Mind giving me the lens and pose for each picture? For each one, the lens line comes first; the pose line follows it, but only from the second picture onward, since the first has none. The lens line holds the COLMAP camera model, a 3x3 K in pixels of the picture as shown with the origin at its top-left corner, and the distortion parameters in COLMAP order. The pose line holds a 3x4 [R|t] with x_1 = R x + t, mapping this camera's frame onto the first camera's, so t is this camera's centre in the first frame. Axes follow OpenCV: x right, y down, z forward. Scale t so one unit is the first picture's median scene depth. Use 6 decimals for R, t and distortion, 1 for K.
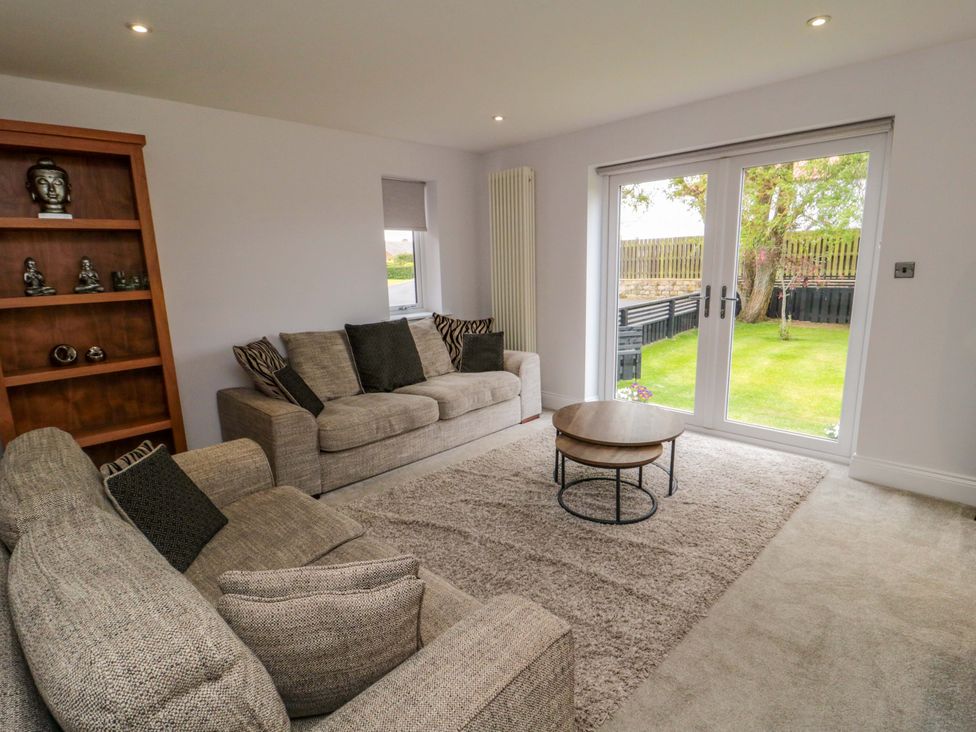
lens RADIAL K [[505.5, 0, 489.4], [0, 505.5, 369.3], [0, 0, 1]] dist [-0.009320, -0.005768]
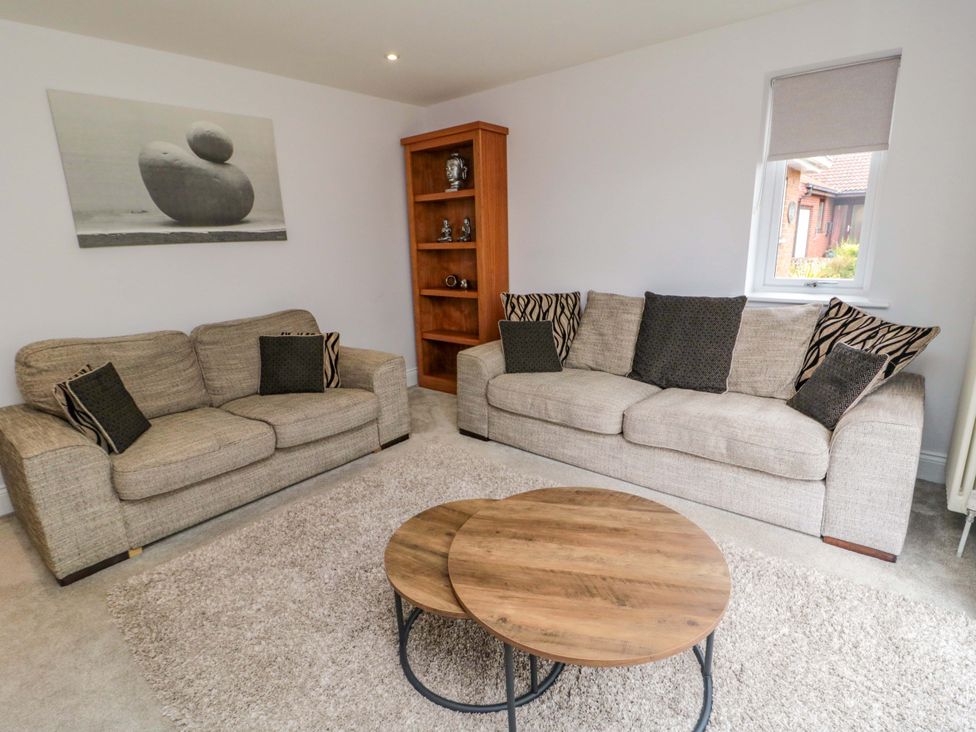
lens RADIAL K [[505.5, 0, 481.3], [0, 505.5, 367.4], [0, 0, 1]] dist [-0.009320, -0.005768]
pose [[0.082498, 0.276252, -0.957538, 0.555687], [-0.170692, 0.950532, 0.259524, -0.149570], [0.981865, 0.142034, 0.125571, 0.697042]]
